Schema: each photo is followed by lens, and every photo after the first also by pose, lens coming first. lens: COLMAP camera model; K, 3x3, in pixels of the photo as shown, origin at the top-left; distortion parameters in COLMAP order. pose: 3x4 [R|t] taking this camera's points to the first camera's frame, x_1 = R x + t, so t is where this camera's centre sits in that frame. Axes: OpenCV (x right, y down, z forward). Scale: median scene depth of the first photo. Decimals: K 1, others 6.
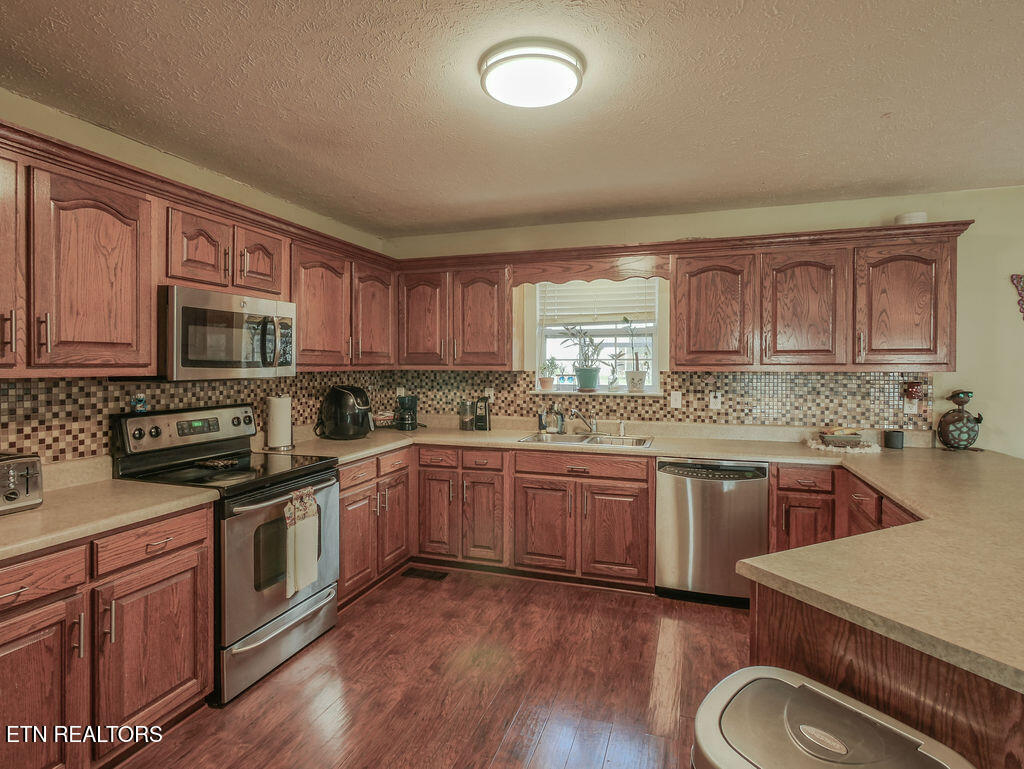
lens RADIAL K [[542.8, 0, 511.3], [0, 542.8, 369.2], [0, 0, 1]] dist [-0.001695, -0.000405]
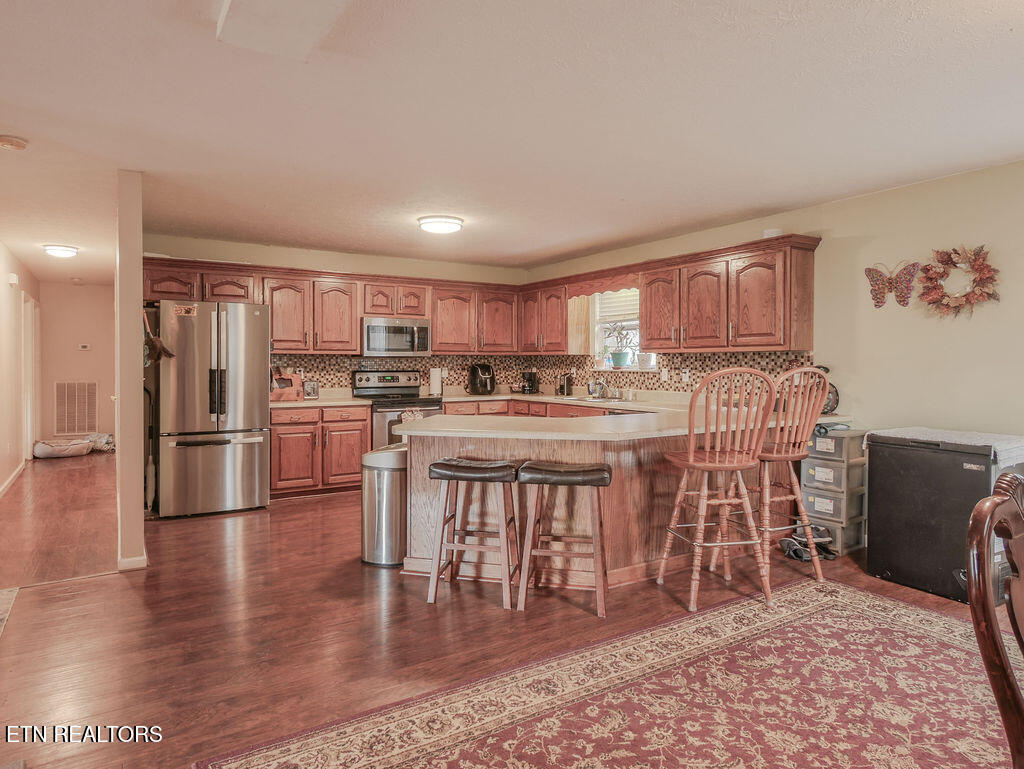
lens RADIAL K [[597.2, 0, 511.5], [0, 597.2, 367.1], [0, 0, 1]] dist [-0.001330, -0.000117]
pose [[0.791061, 0.005262, -0.611715, 1.010449], [-0.004848, 0.999986, 0.002333, 0.039204], [0.611719, 0.001120, 0.791075, -0.467573]]
